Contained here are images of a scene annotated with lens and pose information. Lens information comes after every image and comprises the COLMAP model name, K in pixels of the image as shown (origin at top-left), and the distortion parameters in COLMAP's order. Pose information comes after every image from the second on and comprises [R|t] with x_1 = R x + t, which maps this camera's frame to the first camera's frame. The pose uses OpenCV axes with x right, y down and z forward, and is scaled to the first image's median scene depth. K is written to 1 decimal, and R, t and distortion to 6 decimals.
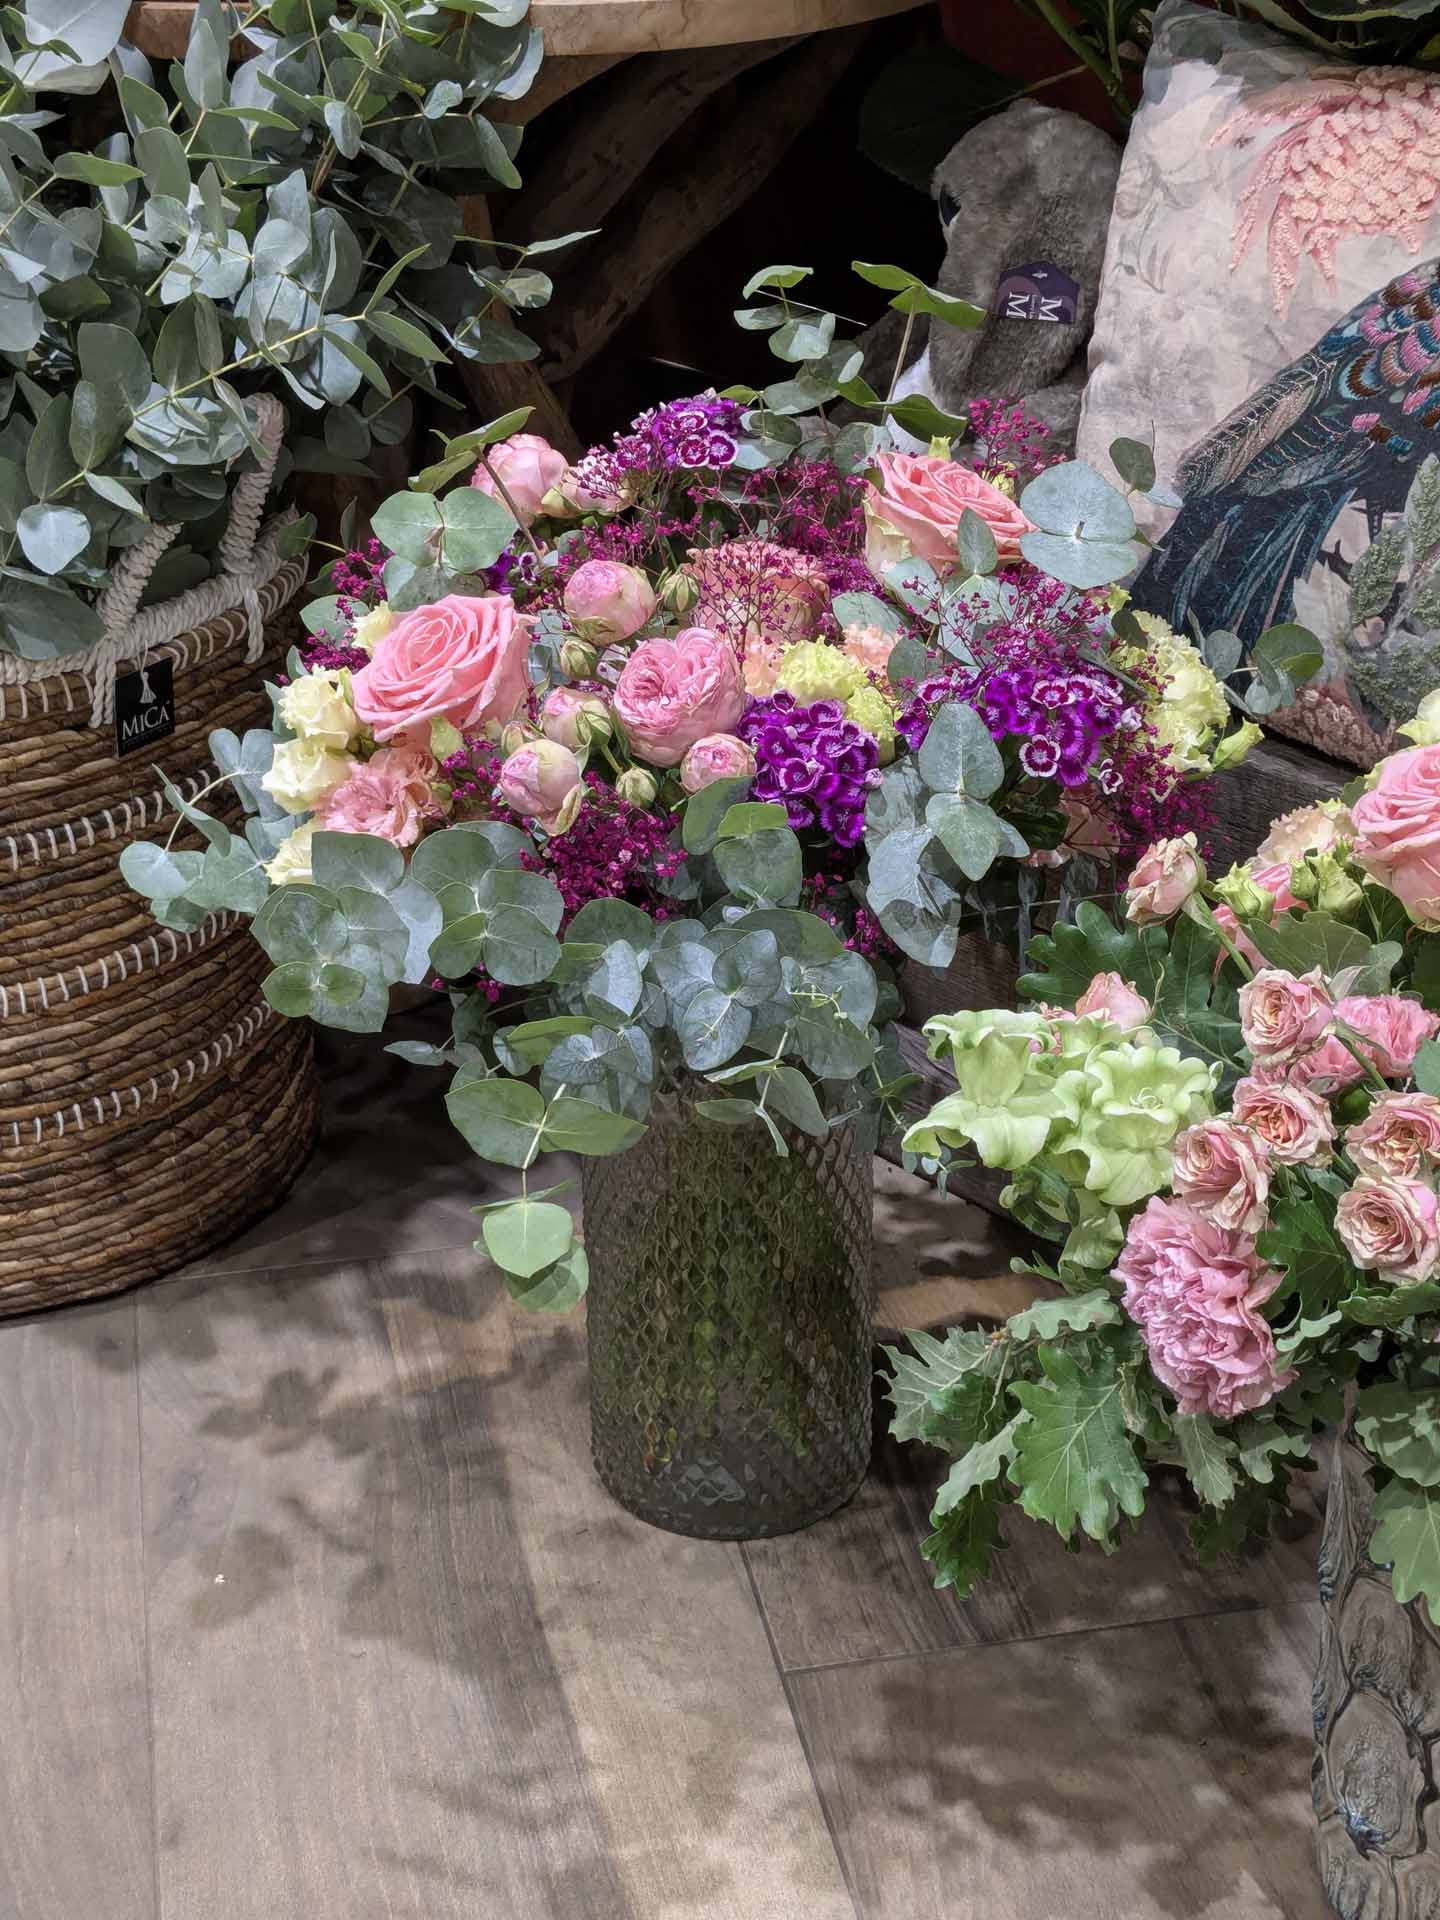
lens RADIAL K [[3010.7, 0, 720.0], [0, 3010.7, 960.0], [0, 0, 1]] dist [0.162289, -0.602165]
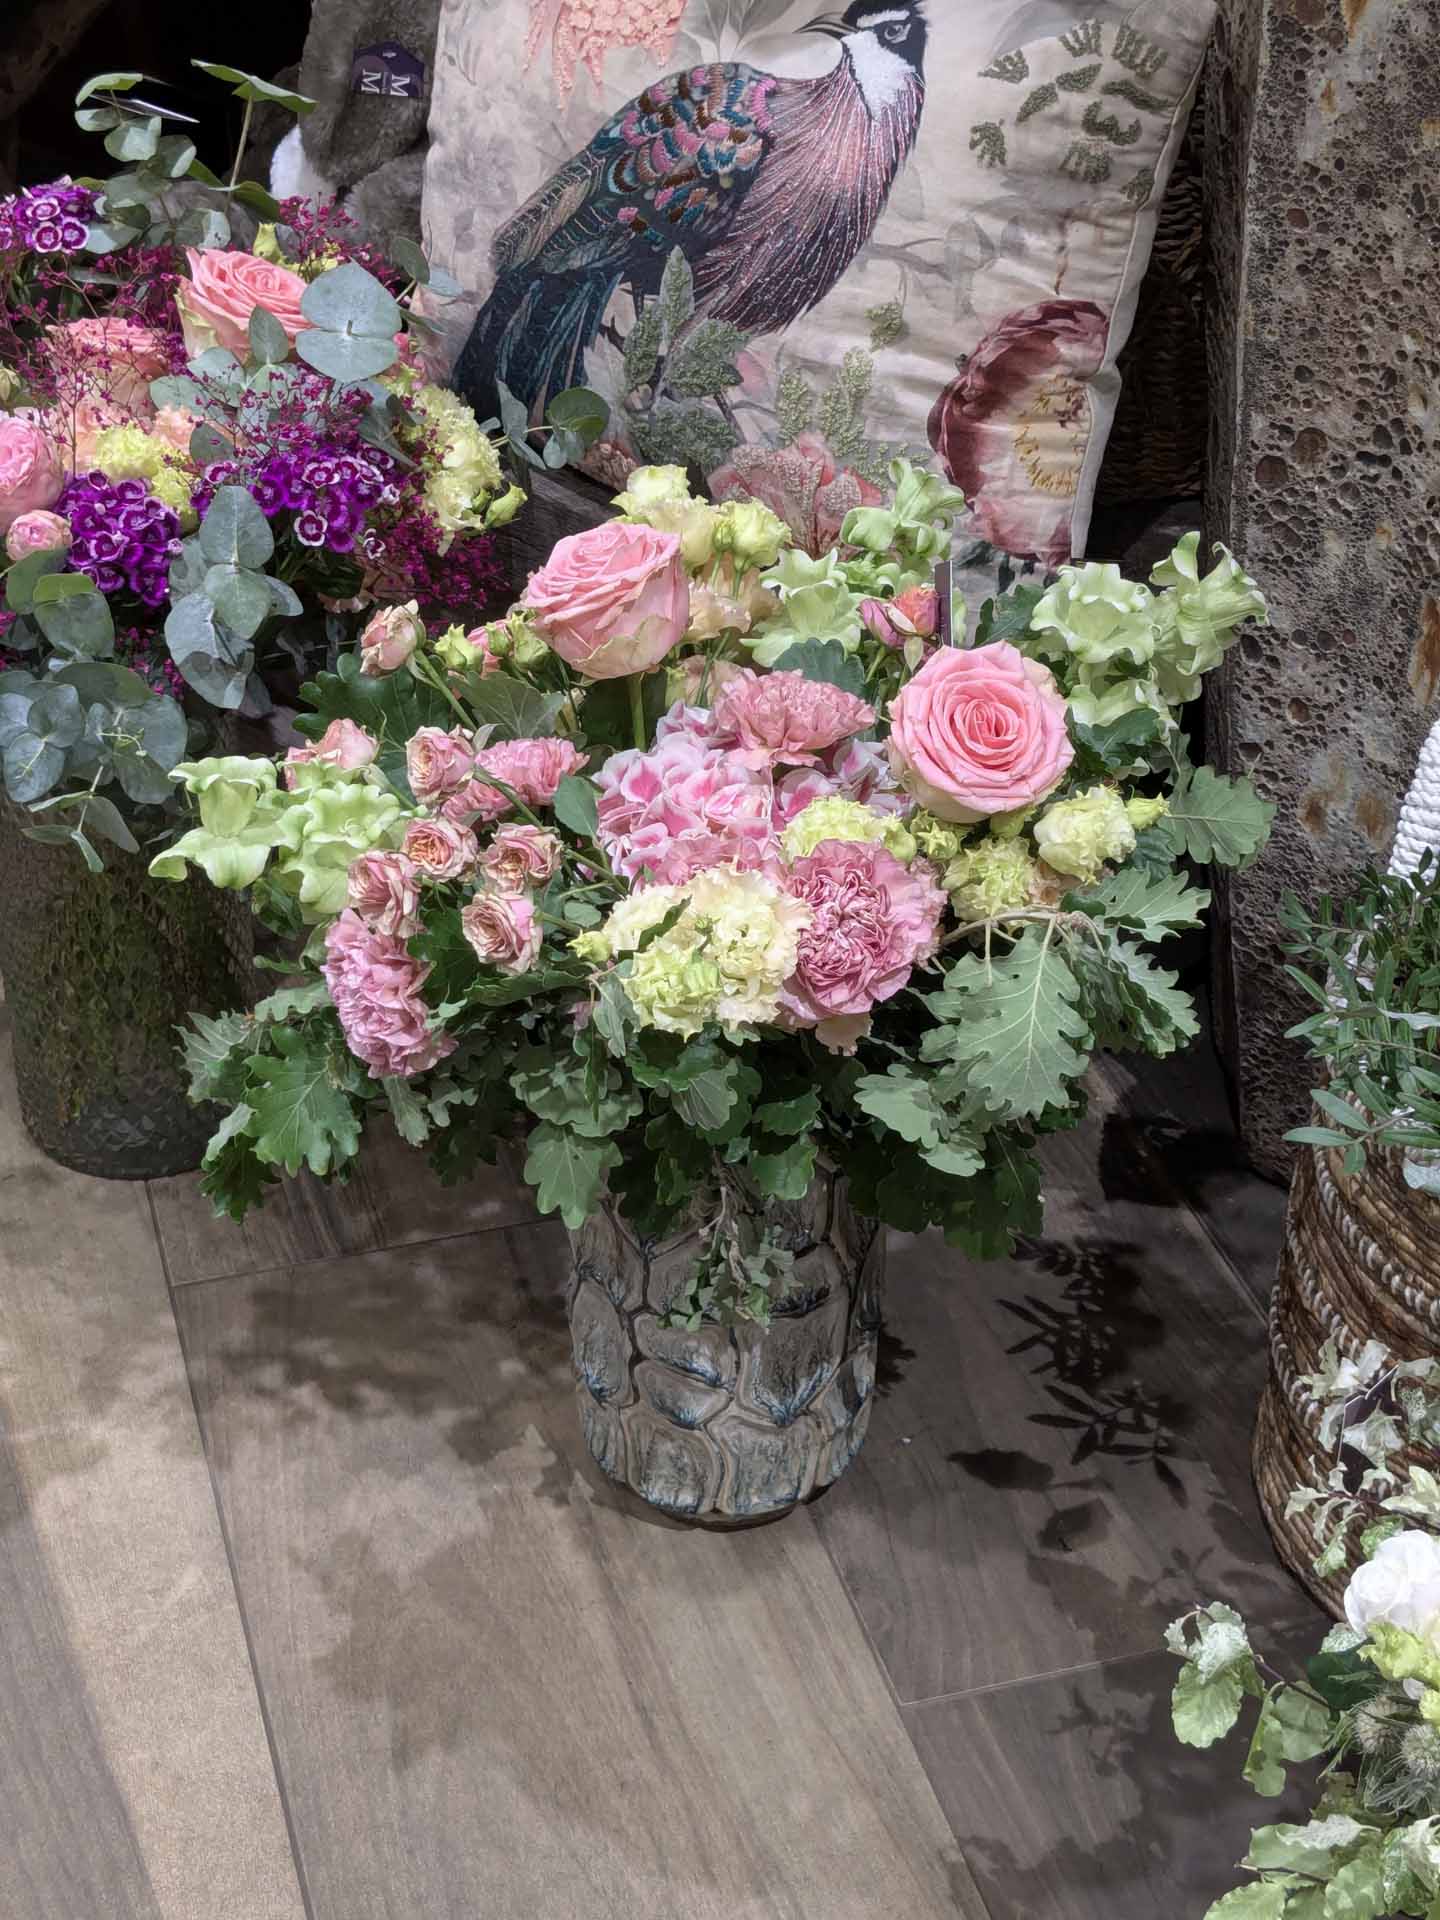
lens RADIAL K [[3010.7, 0, 720.0], [0, 3010.7, 960.0], [0, 0, 1]] dist [0.162289, -0.602165]
pose [[0.994888, -0.031708, 0.095878, 0.143674], [0.019311, 0.991642, 0.127569, -0.046840], [-0.099121, -0.125065, 0.987185, -0.211217]]
